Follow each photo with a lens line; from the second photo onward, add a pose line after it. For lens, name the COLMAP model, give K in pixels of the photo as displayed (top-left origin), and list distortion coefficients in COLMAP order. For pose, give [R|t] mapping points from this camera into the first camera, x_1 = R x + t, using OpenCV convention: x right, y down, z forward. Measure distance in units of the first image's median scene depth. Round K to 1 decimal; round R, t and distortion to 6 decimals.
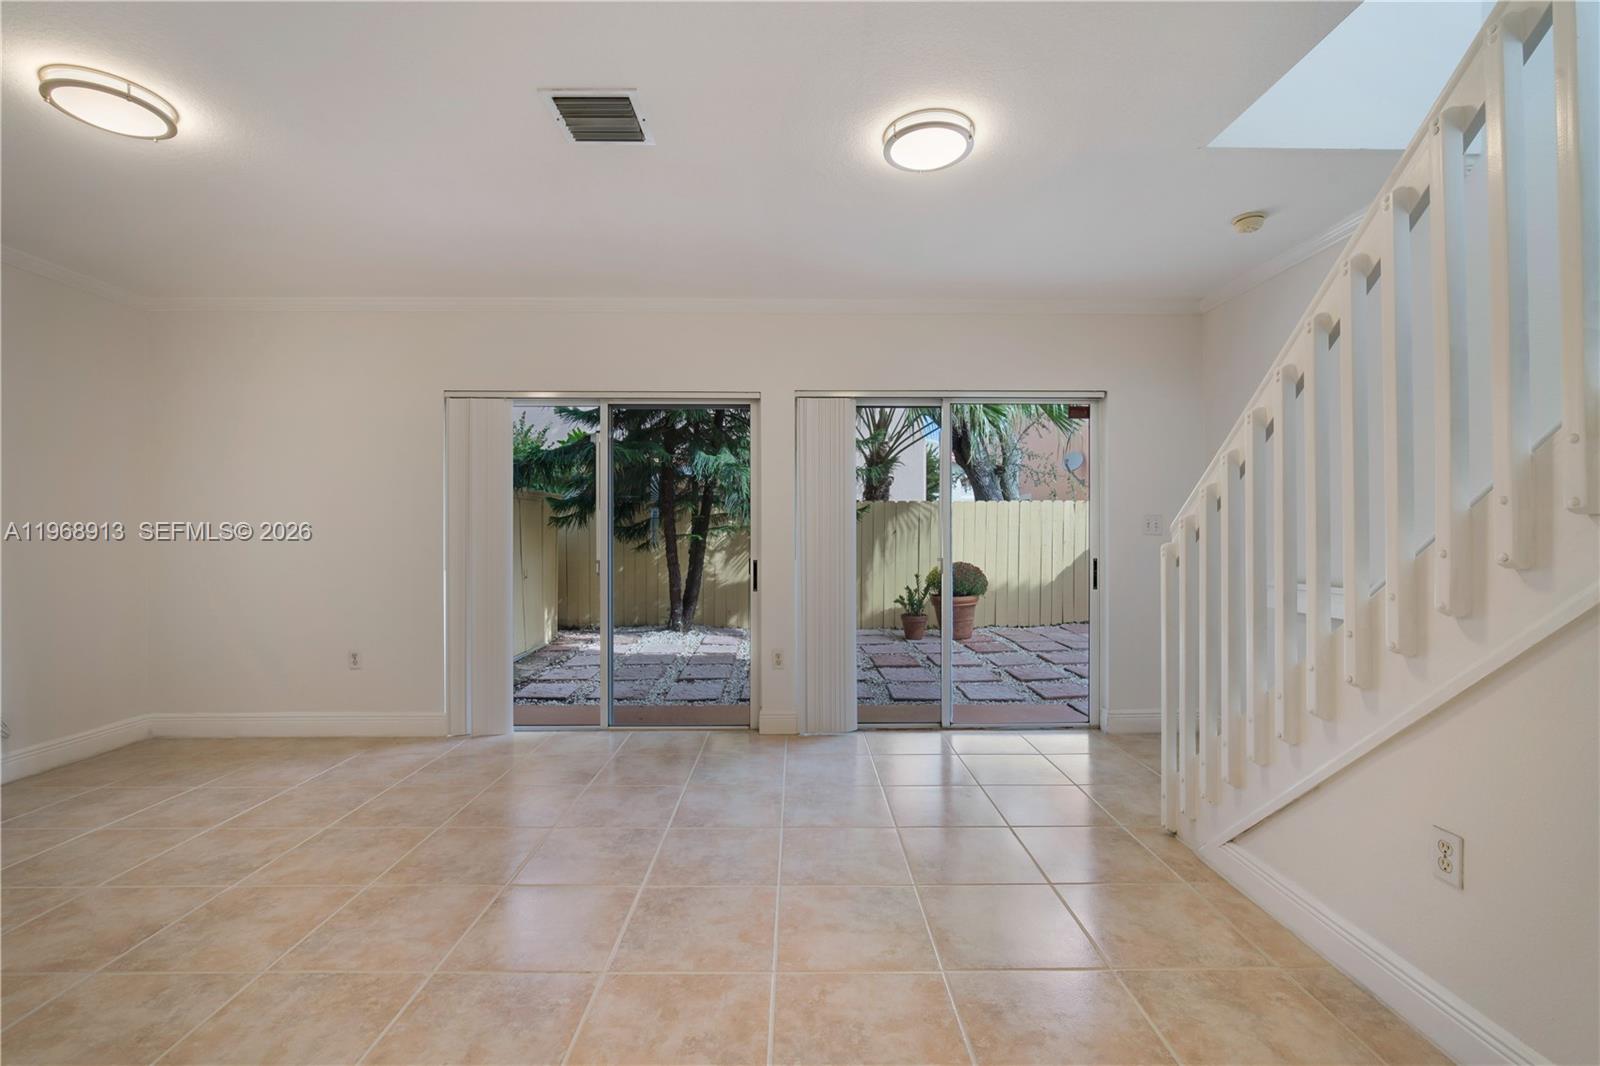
lens RADIAL K [[691.8, 0, 804.9], [0, 691.8, 525.2], [0, 0, 1]] dist [-0.014275, 0.003905]
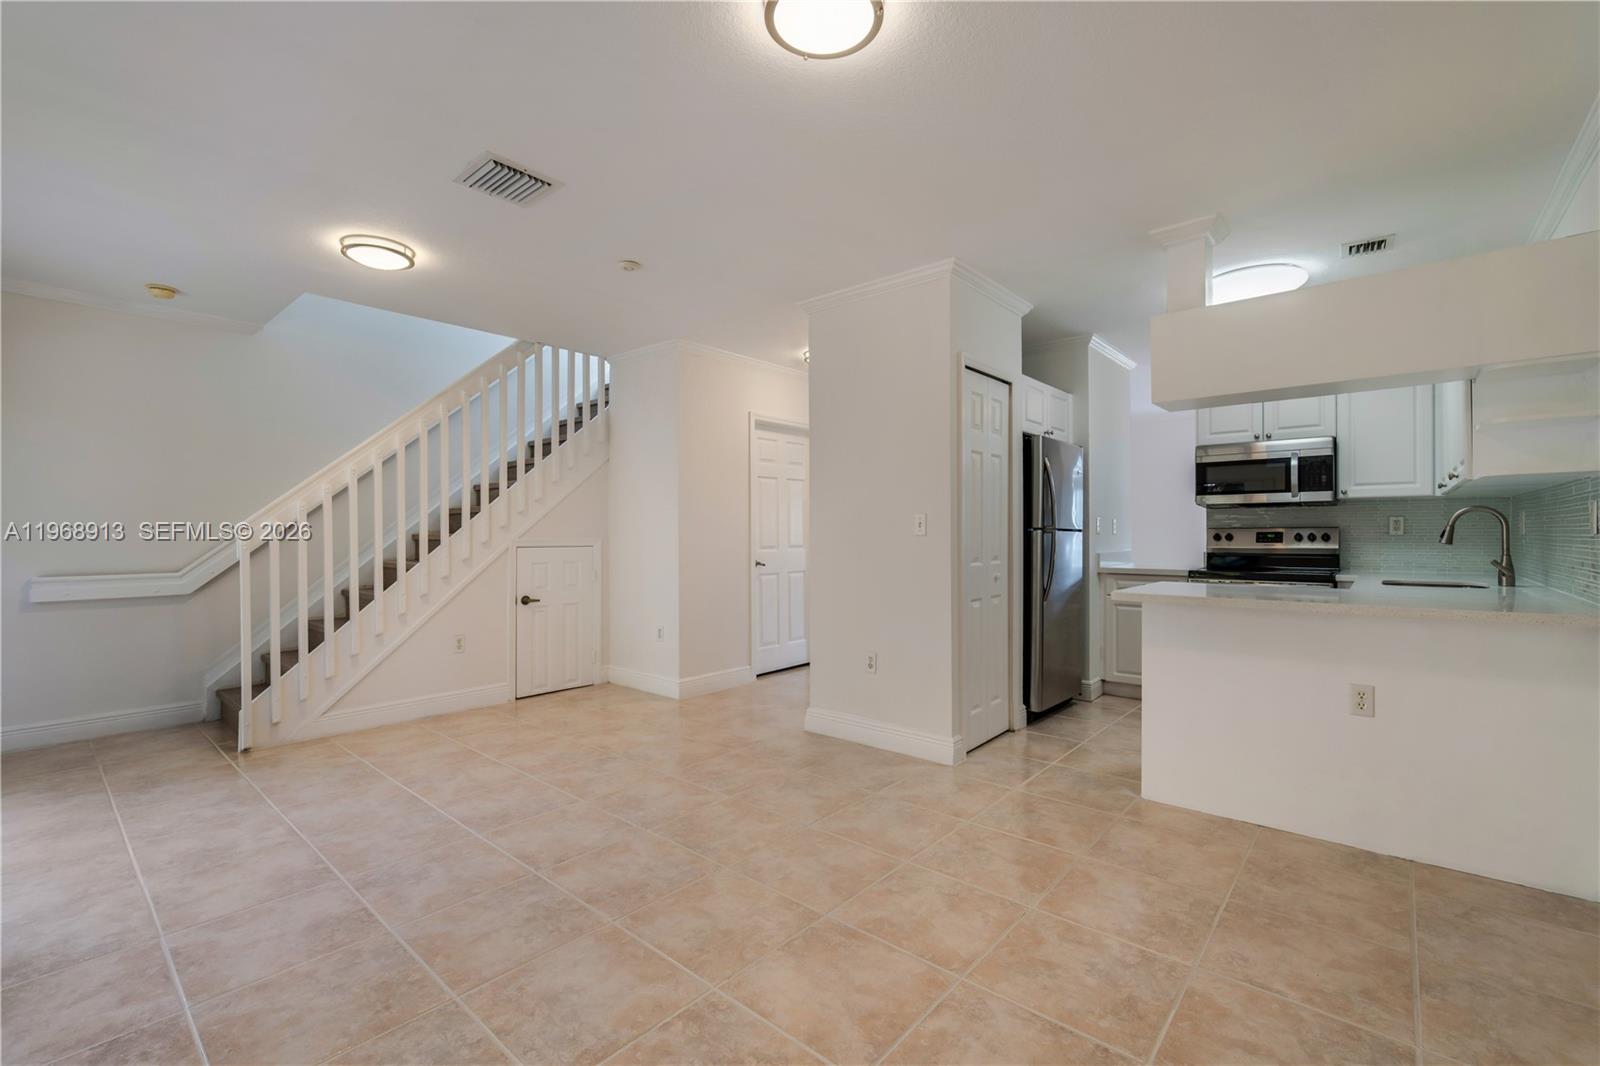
lens RADIAL K [[691.8, 0, 802.1], [0, 691.8, 532.4], [0, 0, 1]] dist [-0.014275, 0.003905]
pose [[-0.747221, 0.001666, 0.664573, -1.730500], [-0.005800, 0.999942, -0.009027, 0.025738], [-0.664550, -0.010600, -0.747169, 1.843469]]
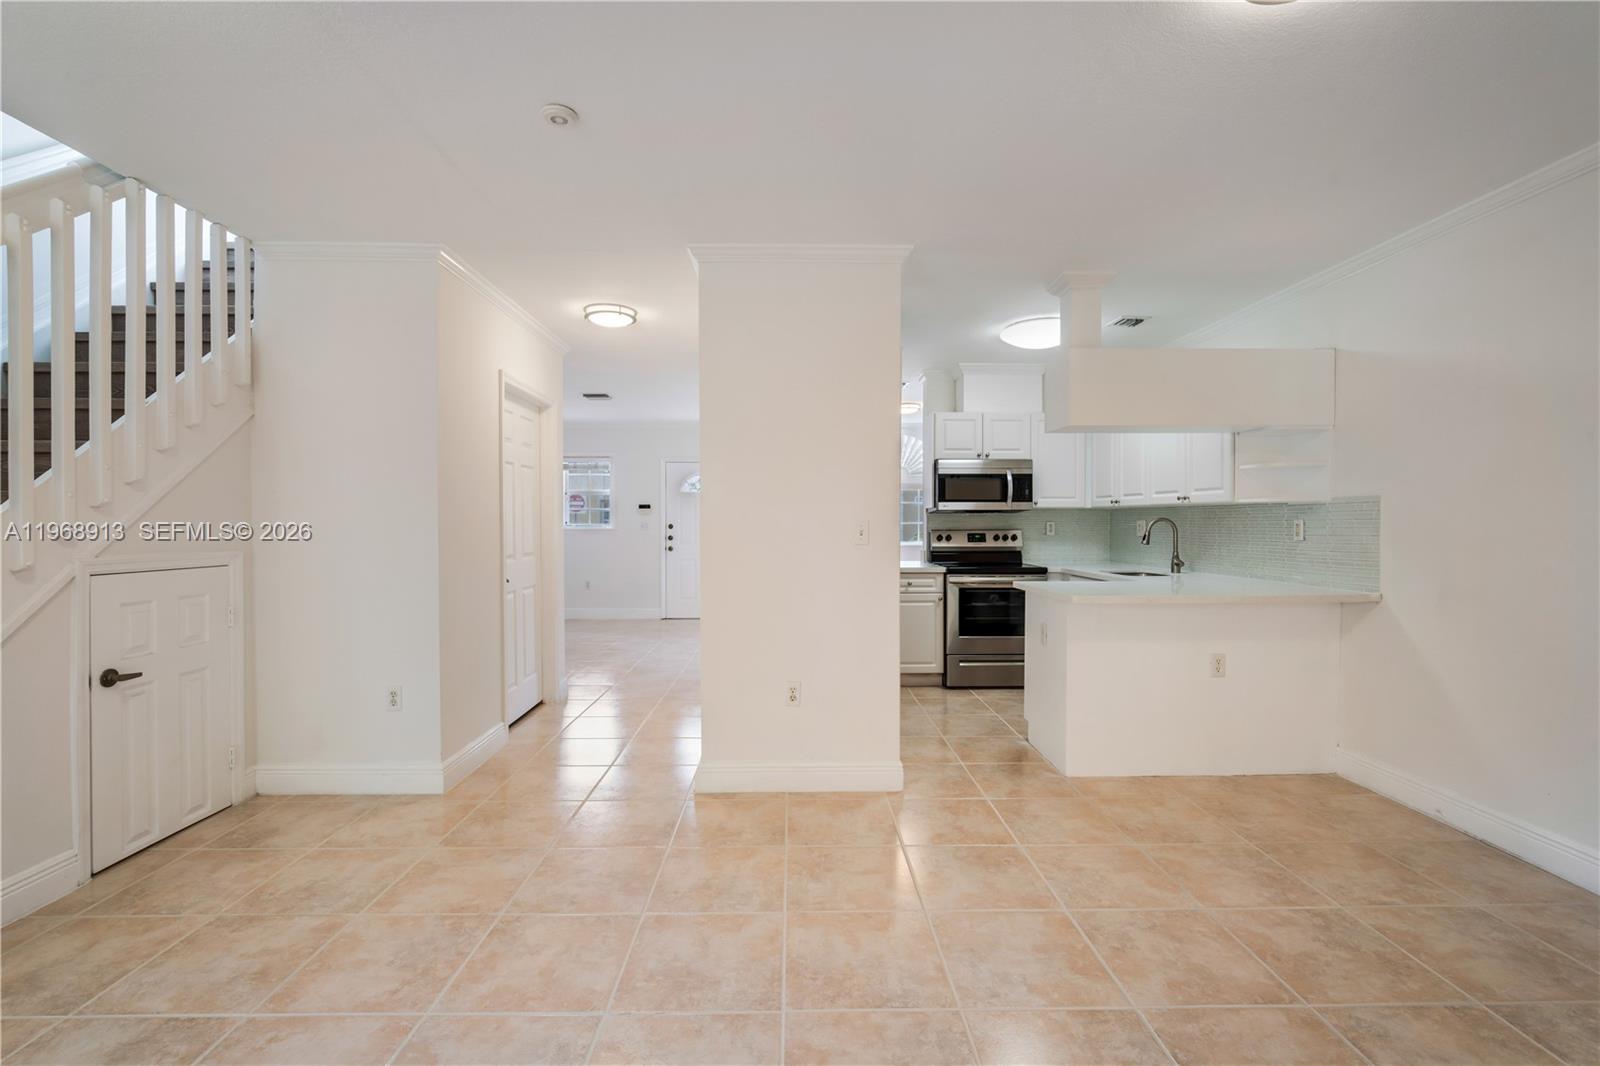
lens RADIAL K [[691.8, 0, 804.4], [0, 691.8, 534.2], [0, 0, 1]] dist [-0.014275, 0.003905]
pose [[-0.999990, 0.000472, -0.004374, -0.553603], [0.000454, 0.999991, 0.004241, -0.018009], [0.004376, 0.004239, -0.999981, 1.912168]]
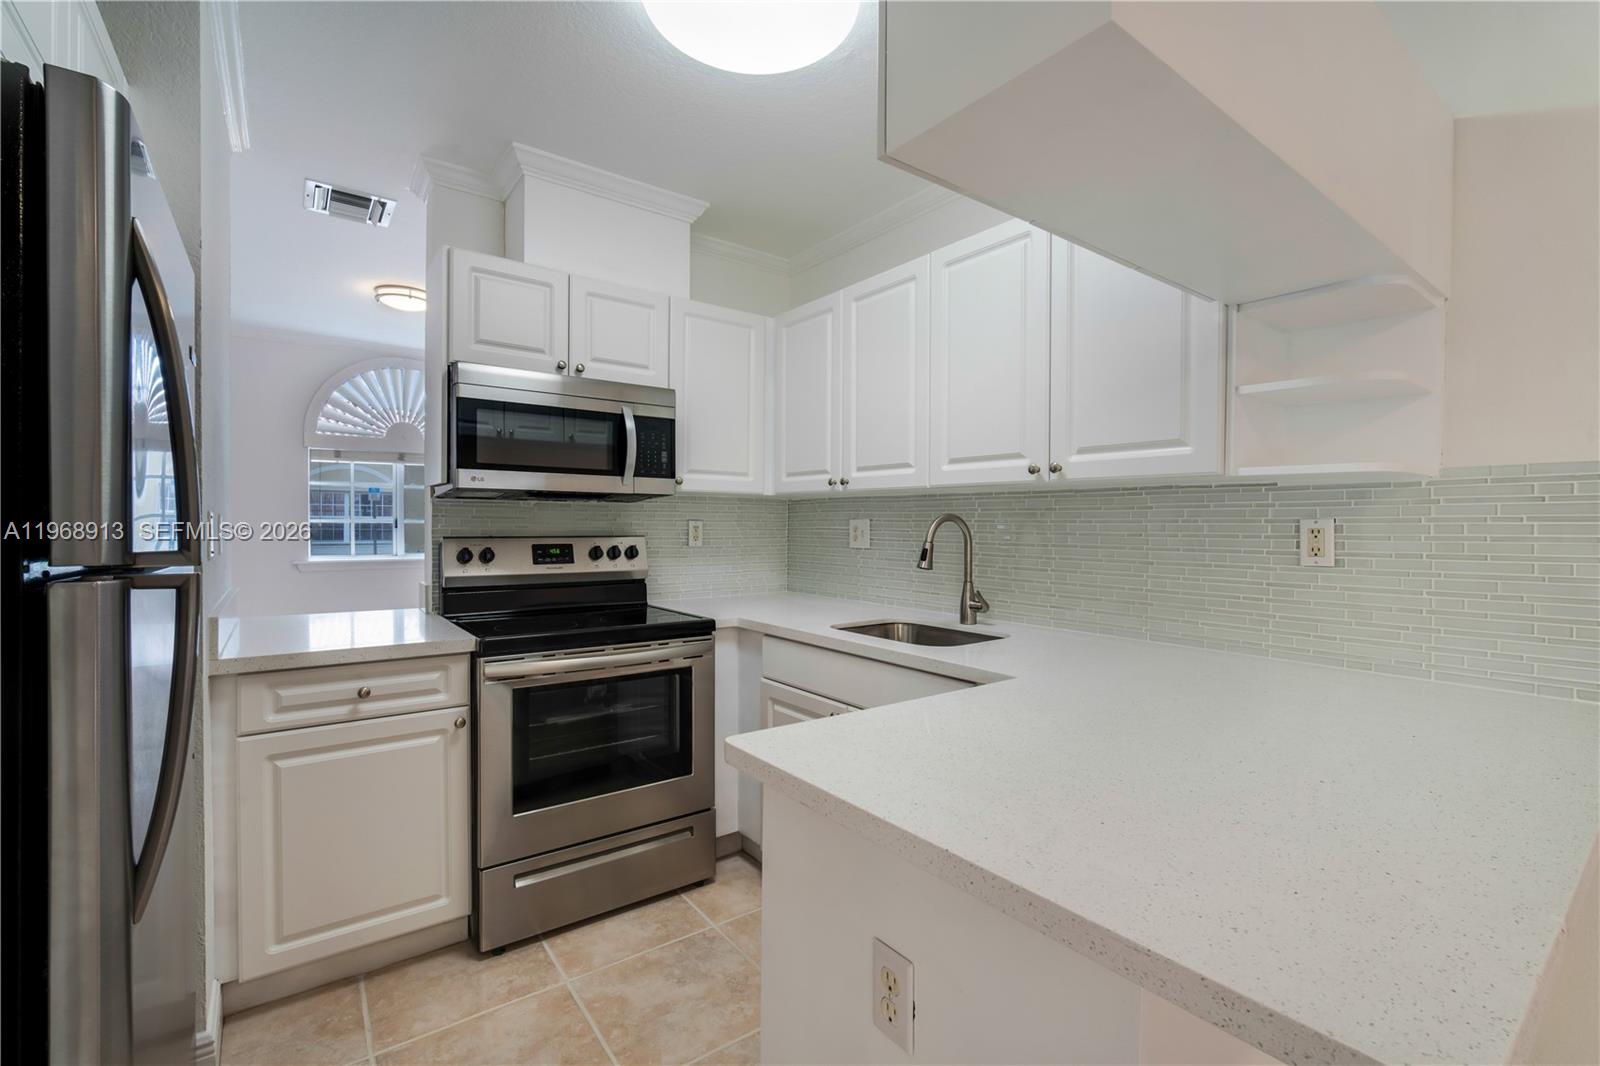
lens RADIAL K [[691.8, 0, 802.2], [0, 691.8, 533.8], [0, 0, 1]] dist [-0.014275, 0.003905]
pose [[-0.813081, 0.001176, -0.582150, -0.929020], [-0.000997, 0.999994, 0.003412, -0.035141], [0.582150, 0.003355, -0.813074, 0.272651]]
